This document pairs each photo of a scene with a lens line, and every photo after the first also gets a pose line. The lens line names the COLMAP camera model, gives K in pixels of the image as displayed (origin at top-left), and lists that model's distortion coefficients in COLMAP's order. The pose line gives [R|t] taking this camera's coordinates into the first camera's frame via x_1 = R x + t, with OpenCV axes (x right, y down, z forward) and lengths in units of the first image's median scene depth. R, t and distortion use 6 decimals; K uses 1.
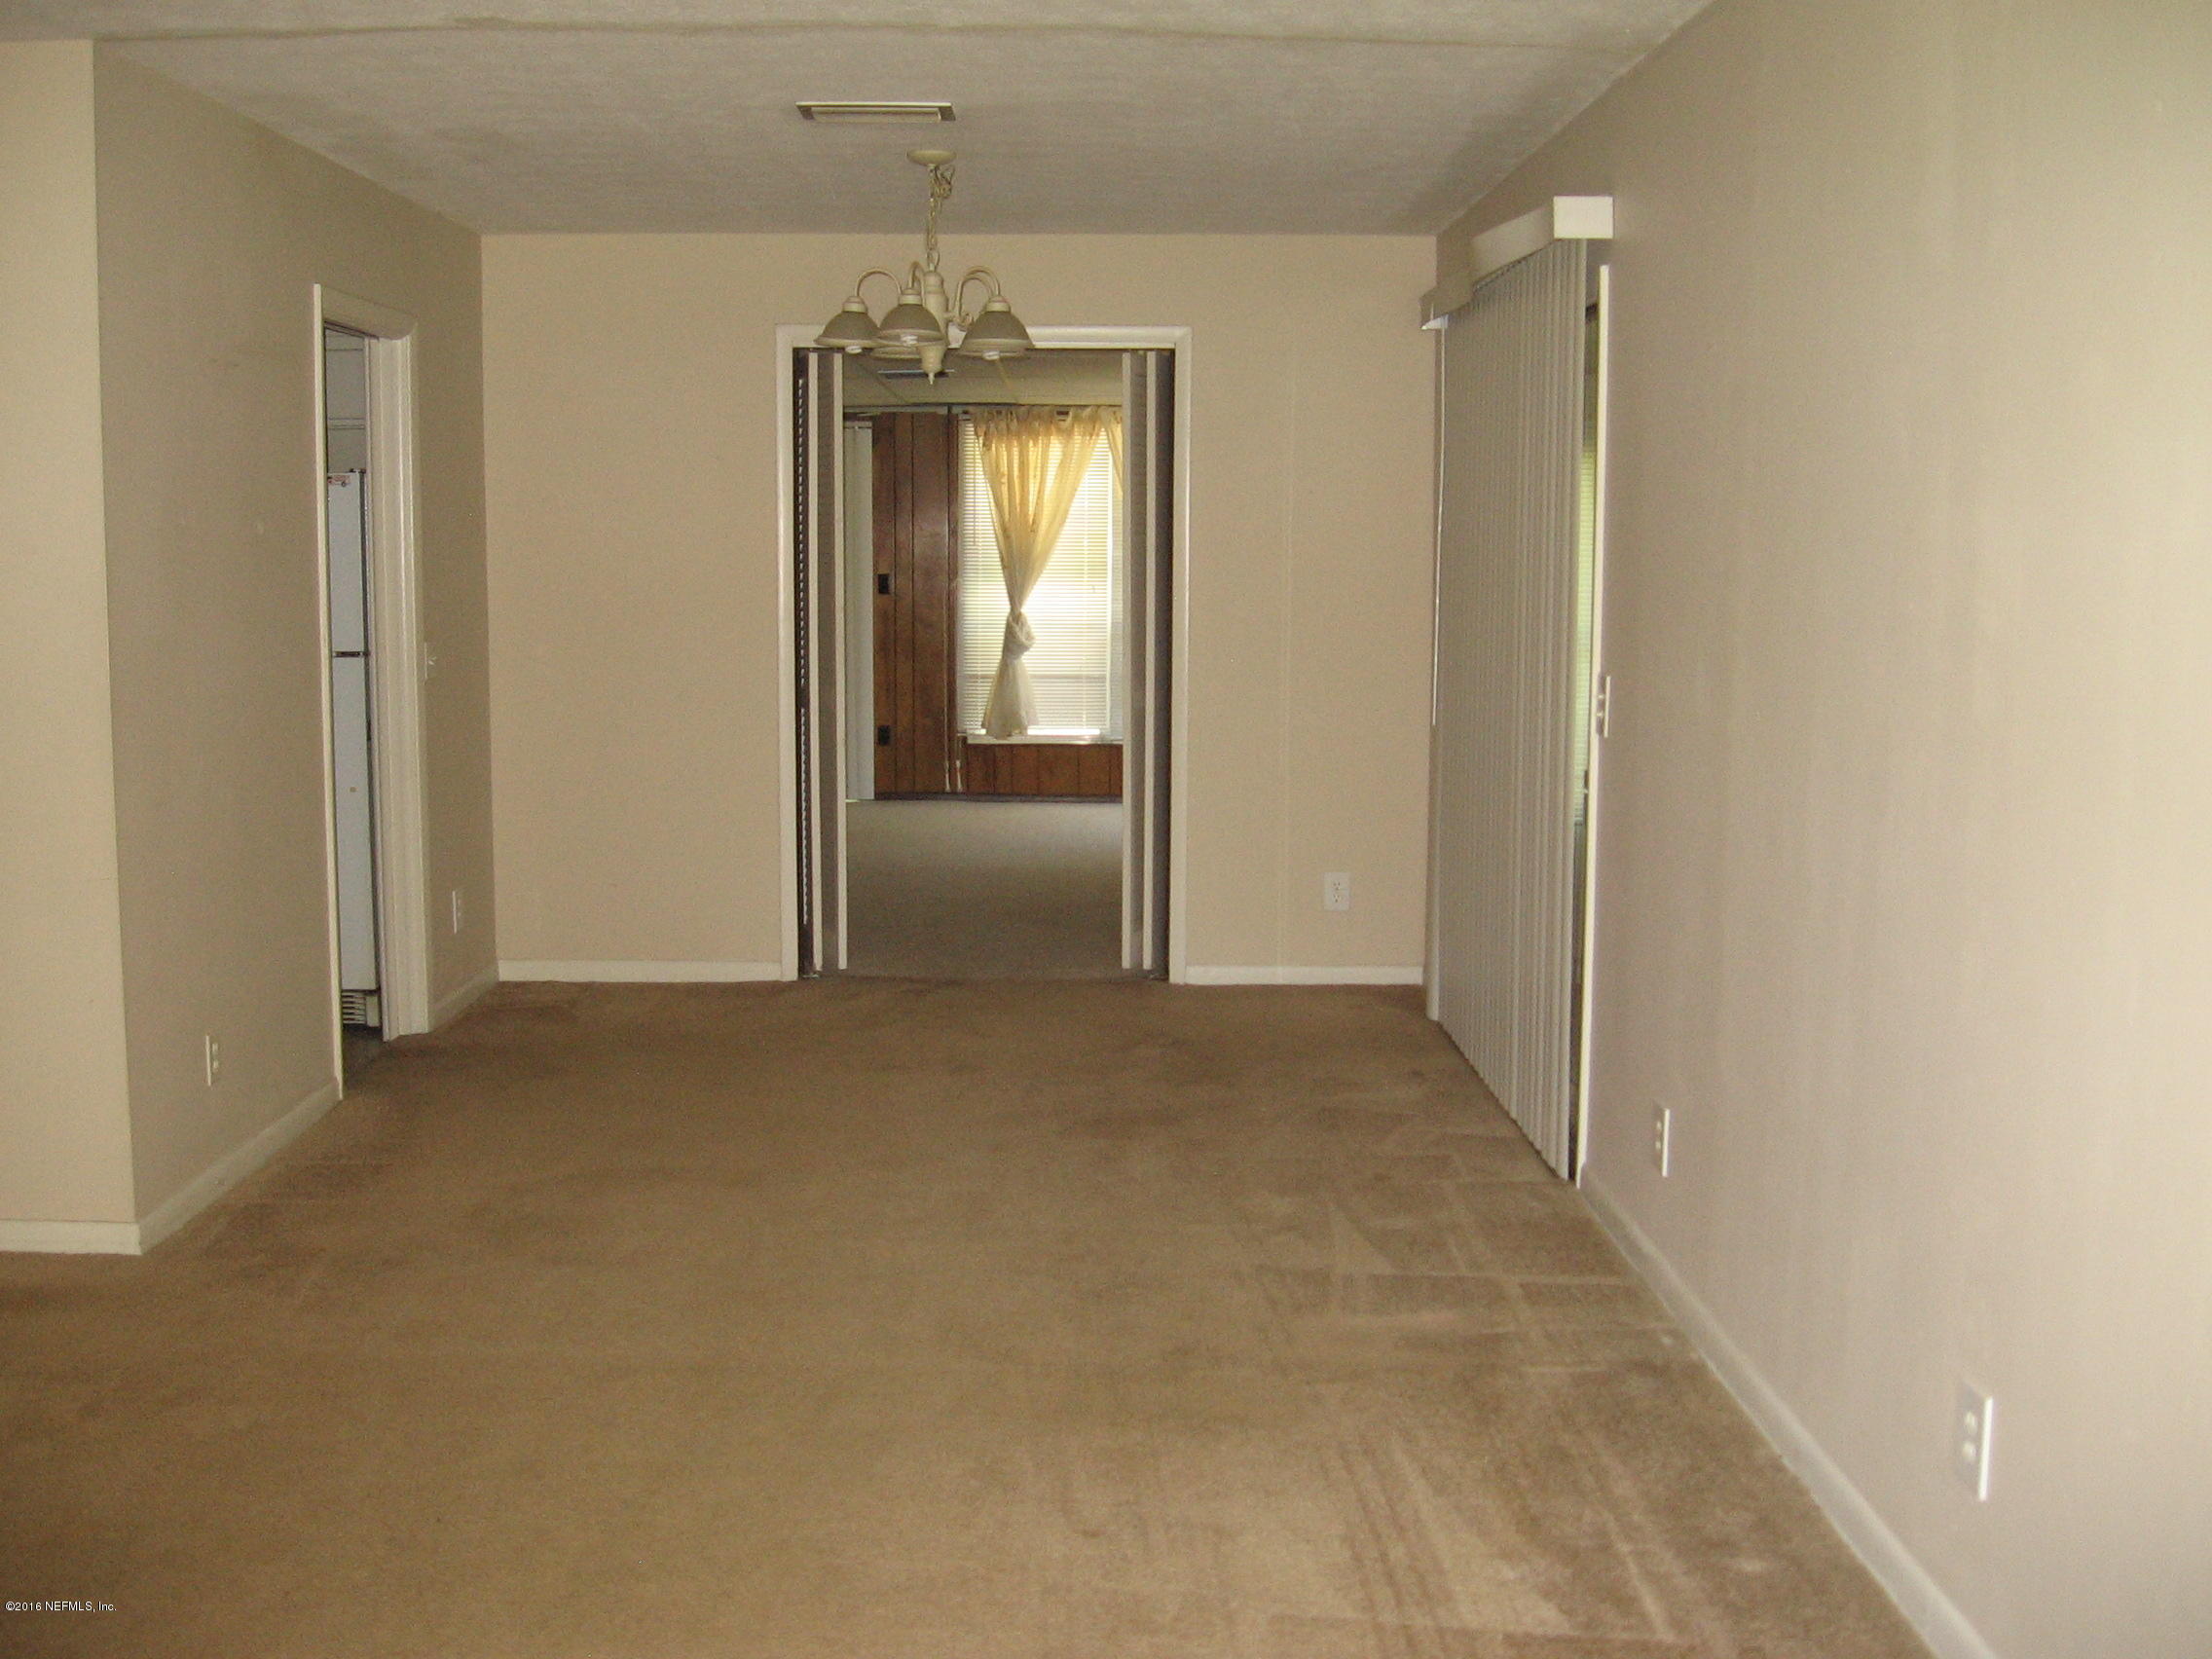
lens RADIAL K [[2333.4, 0, 1106.0], [0, 2333.4, 829.5], [0, 0, 1]] dist [-0.134235, -0.000577]
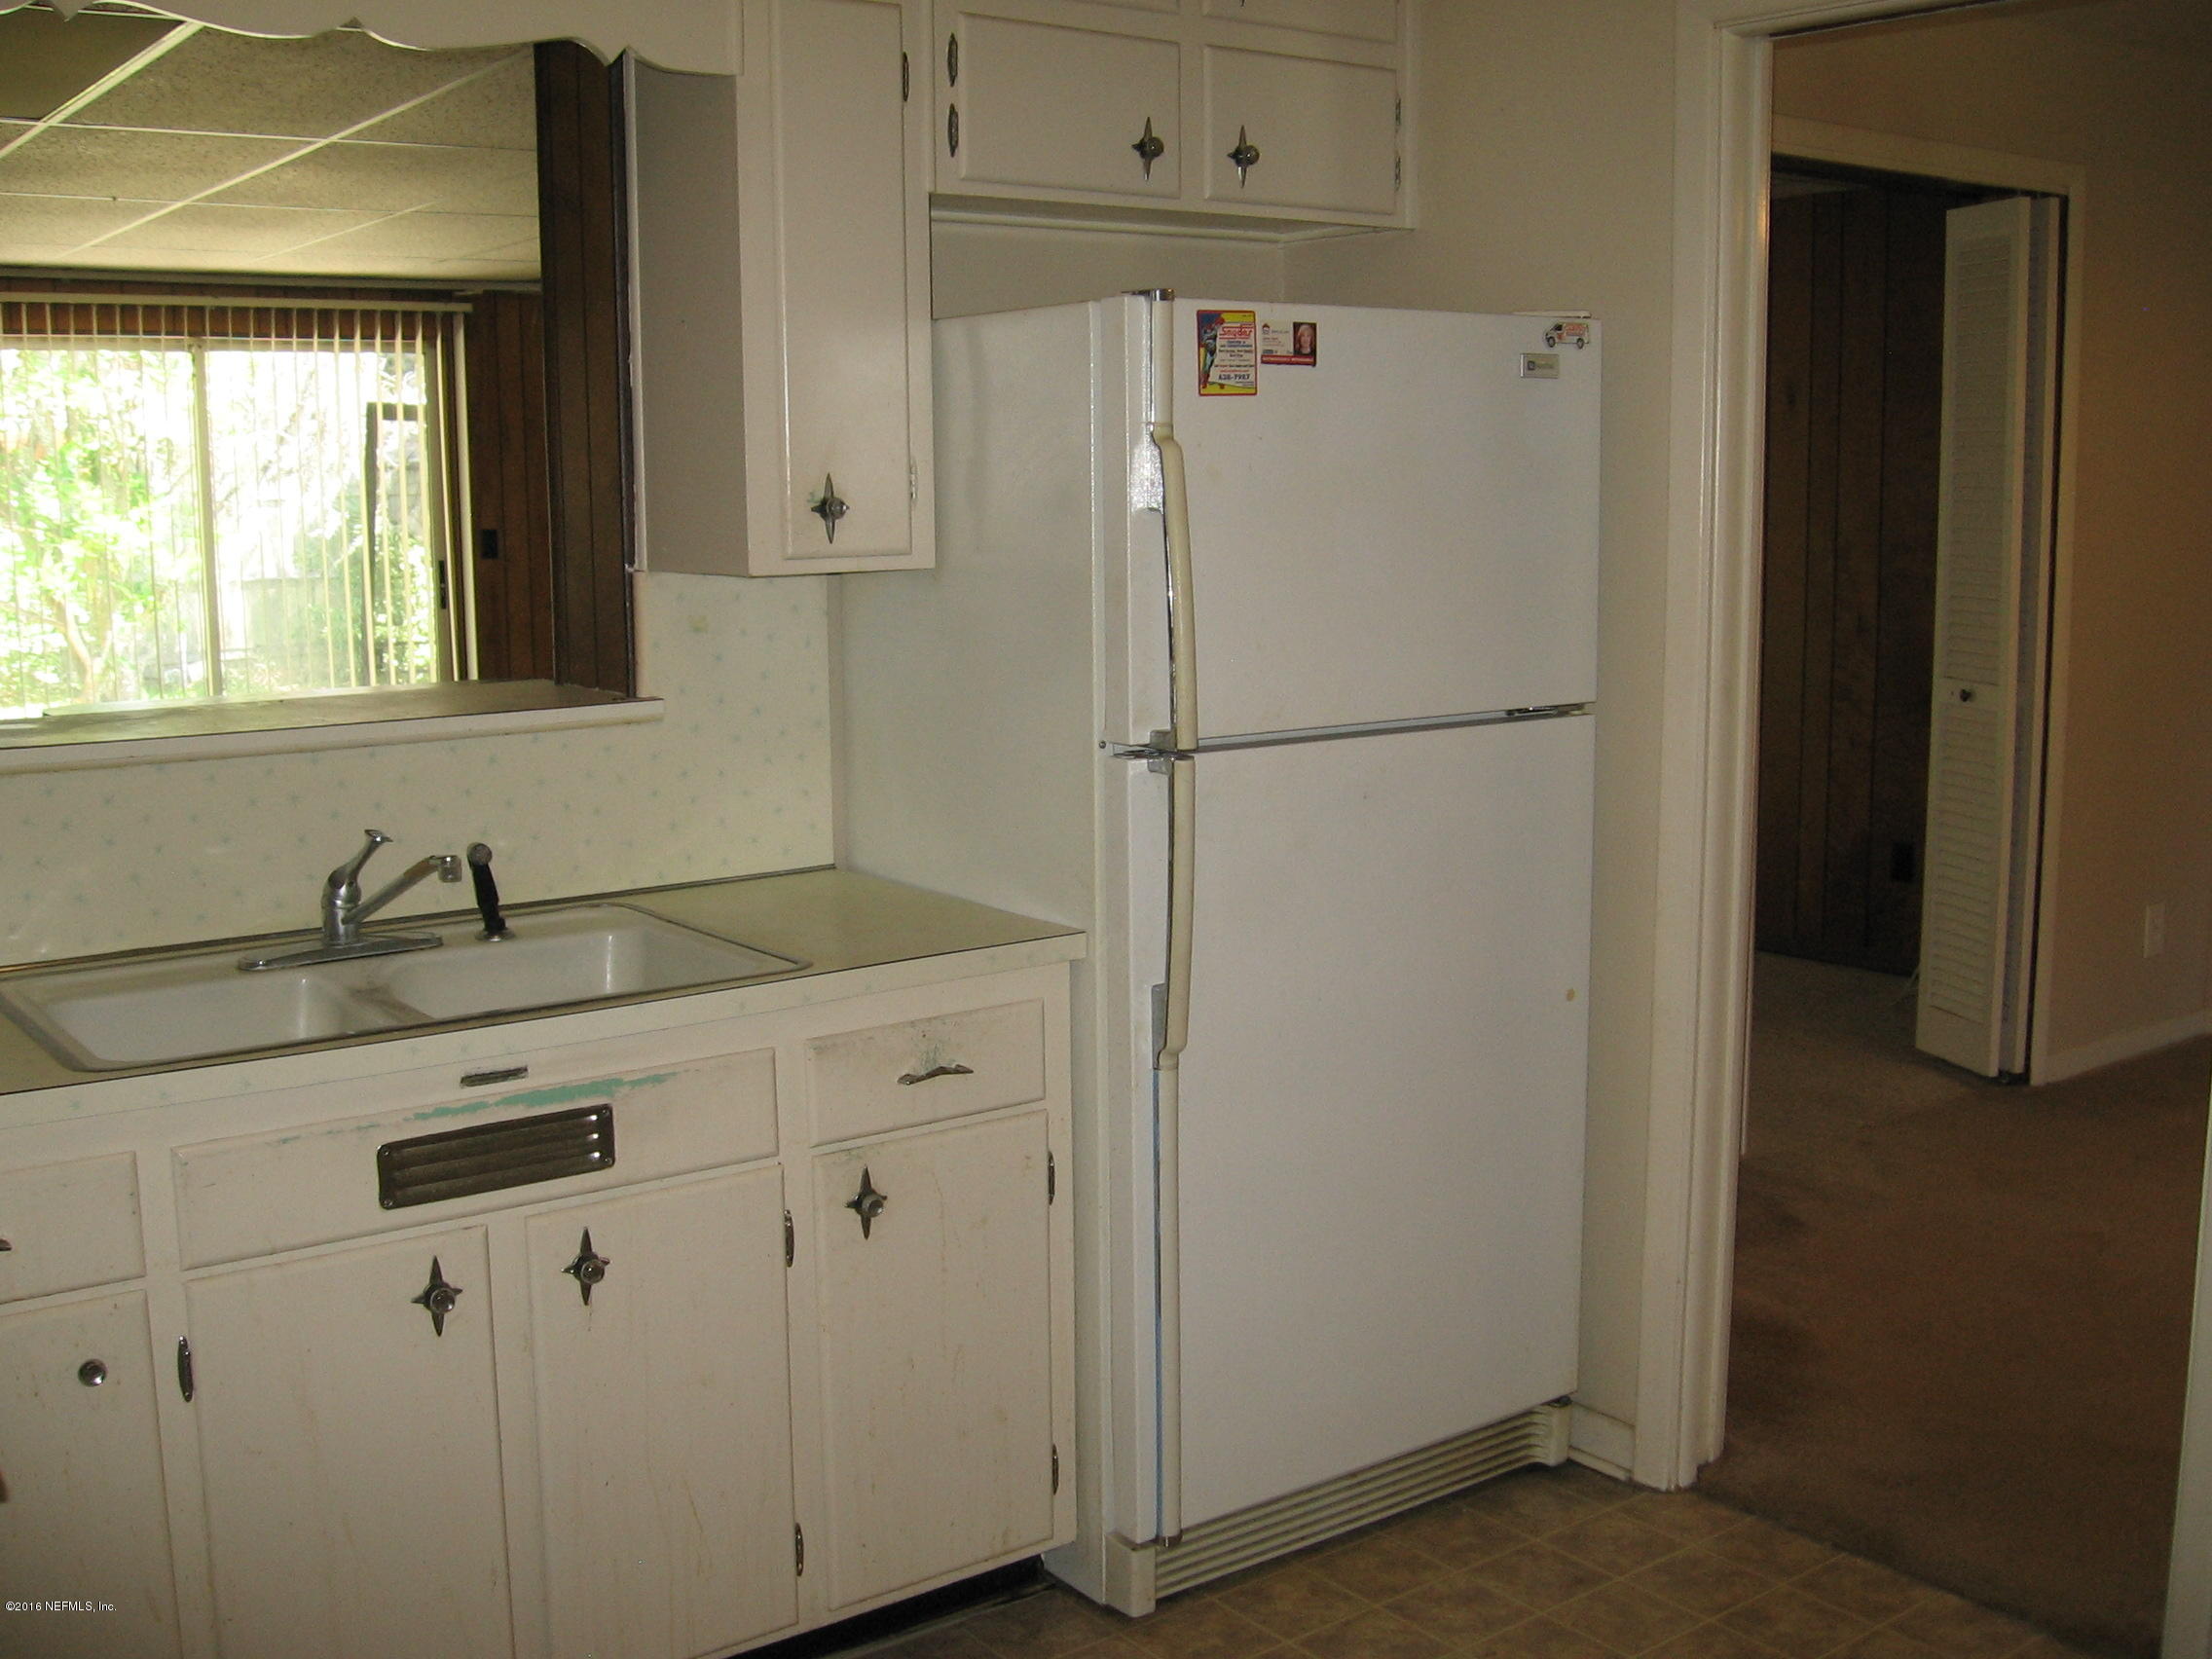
lens RADIAL K [[2333.4, 0, 1106.0], [0, 2333.4, 829.5], [0, 0, 1]] dist [-0.134235, -0.000577]
pose [[0.810443, -0.102207, 0.576832, -0.602798], [0.085547, 0.994755, 0.056065, -0.076674], [-0.579537, 0.003909, 0.814936, 0.593716]]
